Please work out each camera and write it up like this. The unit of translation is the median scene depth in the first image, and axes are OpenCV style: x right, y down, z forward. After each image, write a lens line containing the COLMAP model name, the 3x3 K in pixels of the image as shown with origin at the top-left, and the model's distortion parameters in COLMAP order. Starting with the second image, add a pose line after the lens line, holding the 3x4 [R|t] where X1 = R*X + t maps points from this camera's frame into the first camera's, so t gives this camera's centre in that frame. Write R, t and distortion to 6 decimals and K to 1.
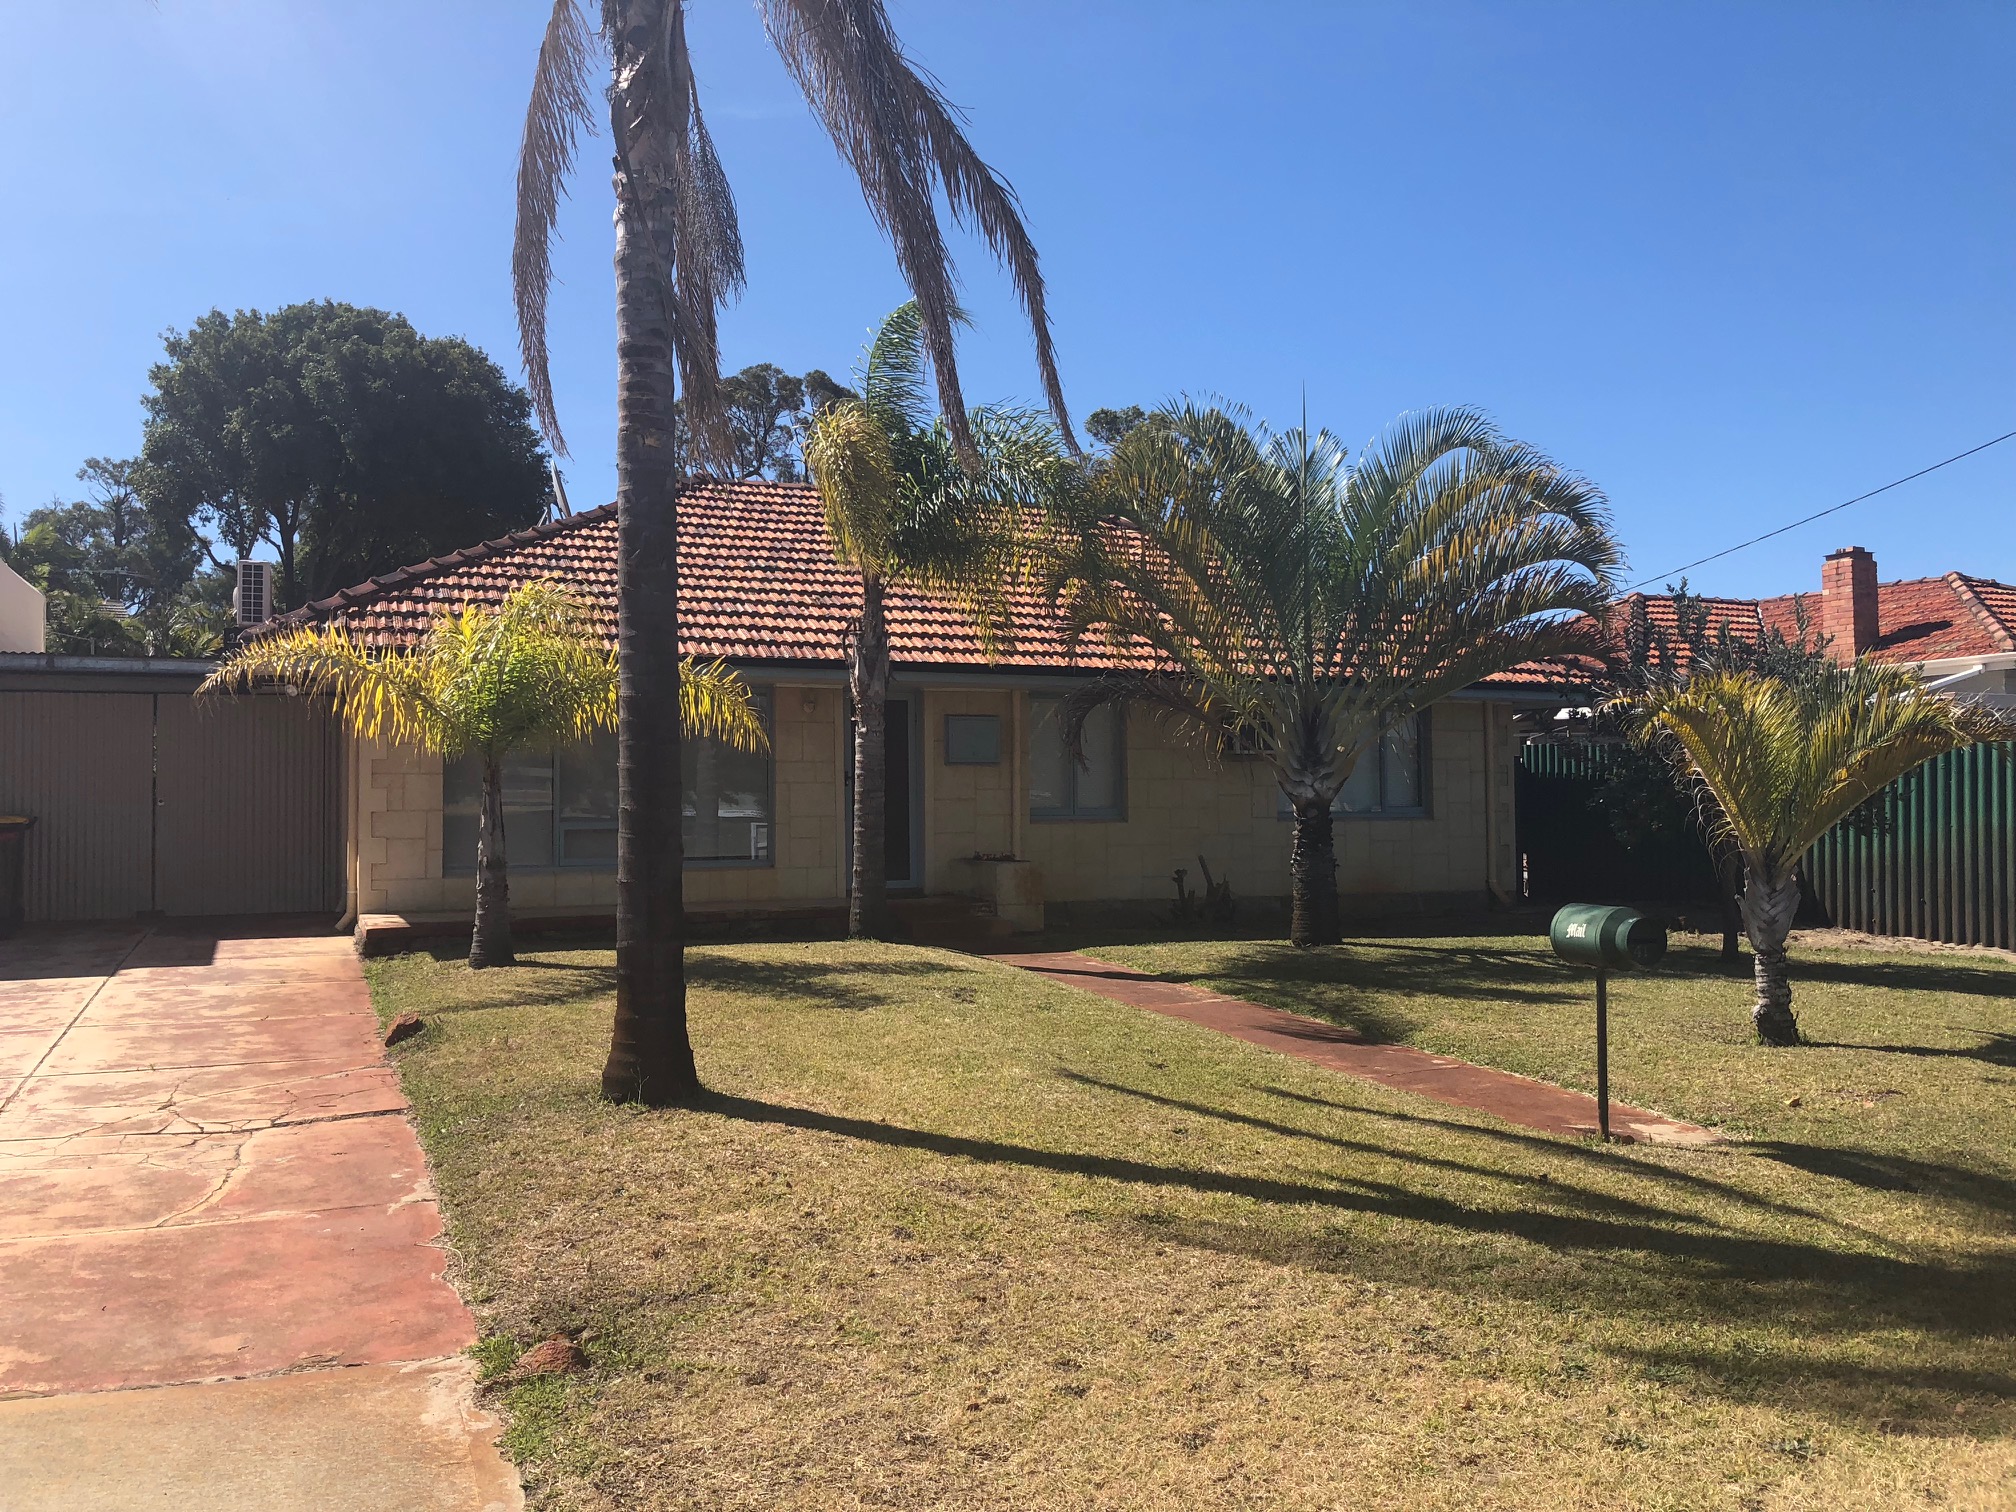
lens RADIAL K [[1630.0, 0, 998.5], [0, 1630.0, 754.4], [0, 0, 1]] dist [0.042418, -0.032142]
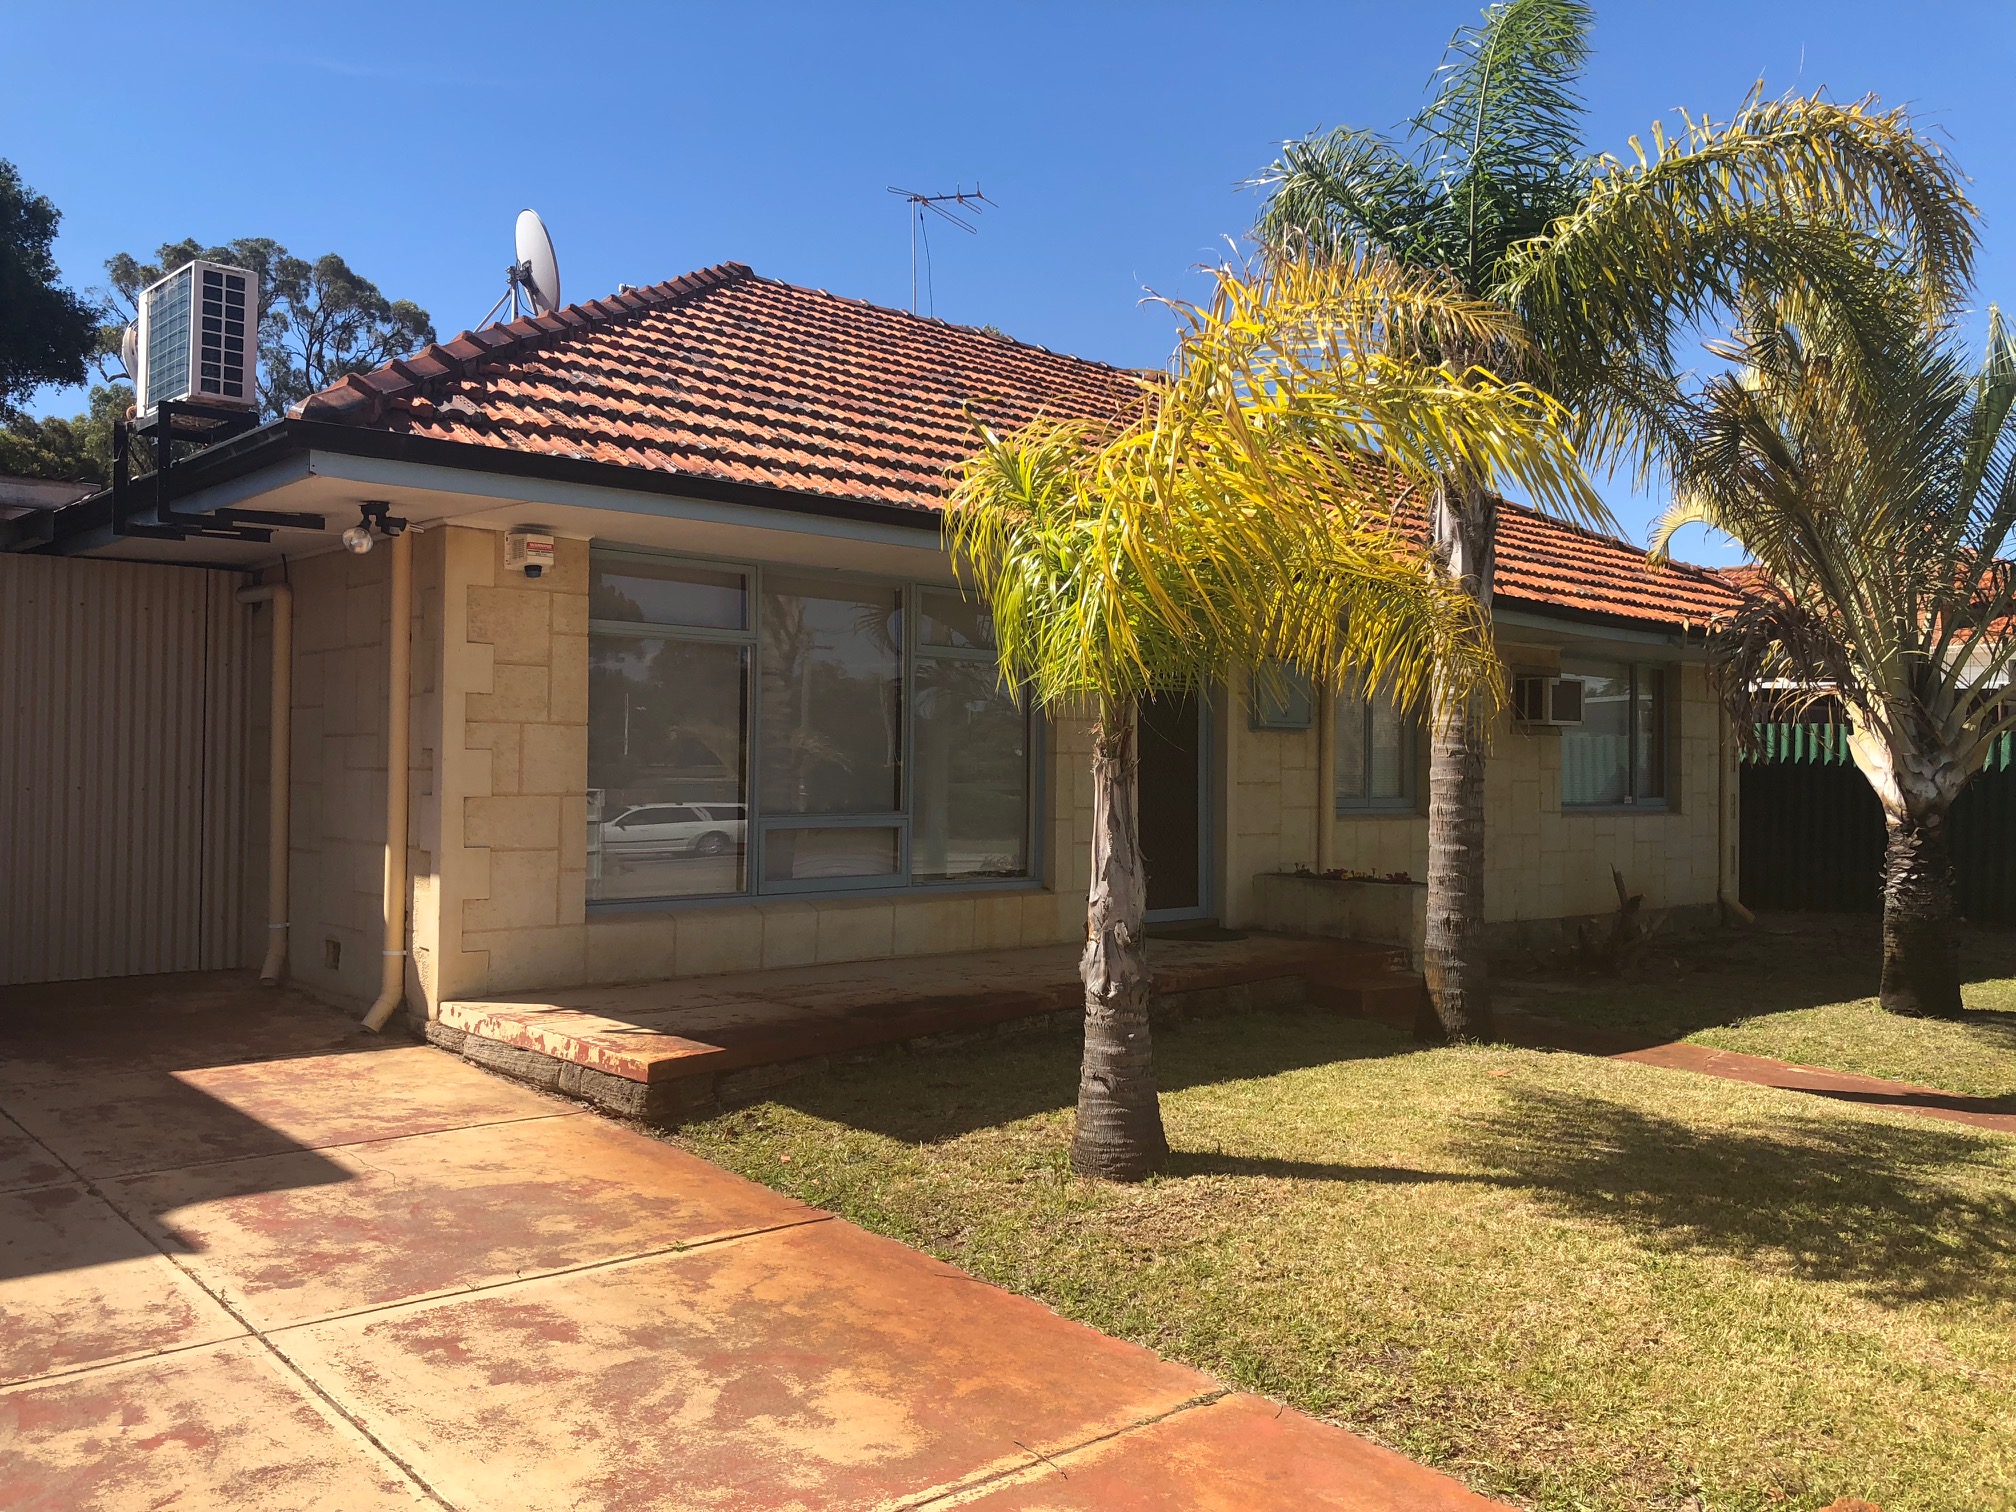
lens RADIAL K [[1630.0, 0, 998.7], [0, 1630.0, 739.4], [0, 0, 1]] dist [0.042418, -0.032142]
pose [[0.948310, 0.025851, 0.316291, -0.355614], [-0.031234, 0.999441, 0.011960, 0.005733], [-0.315805, -0.021221, 0.948587, 0.434120]]
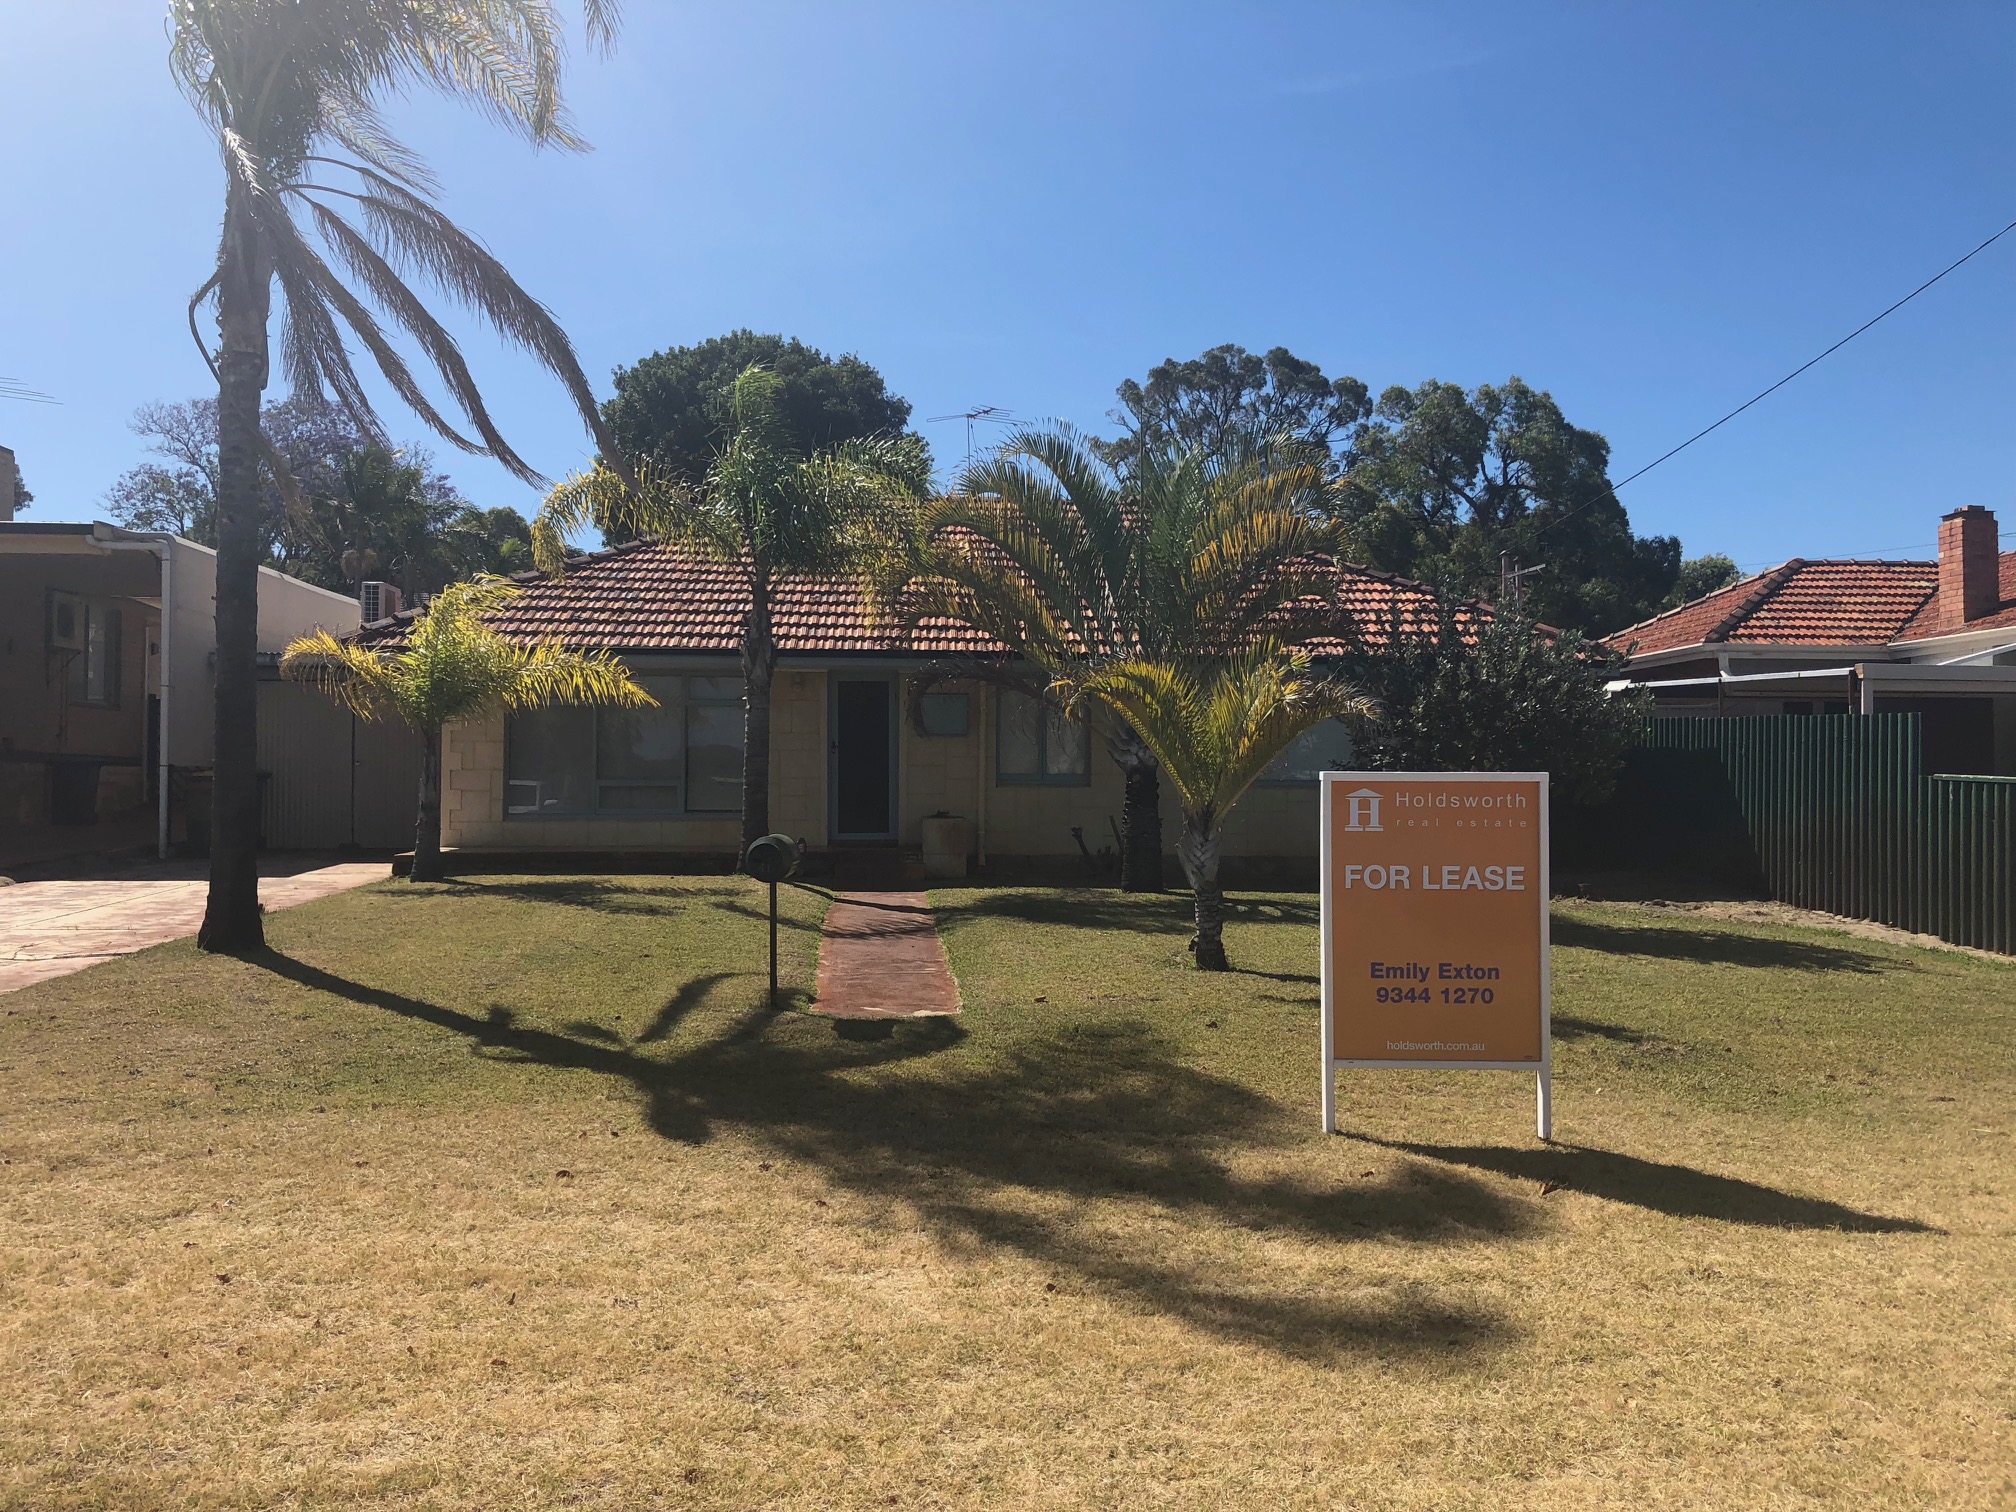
lens RADIAL K [[1630.0, 0, 1001.7], [0, 1630.0, 754.9], [0, 0, 1]] dist [0.042418, -0.032142]
pose [[0.946689, 0.006166, -0.322090, 0.426372], [-0.001169, 0.999876, 0.015704, 0.002157], [0.322147, -0.014490, 0.946579, -0.093156]]
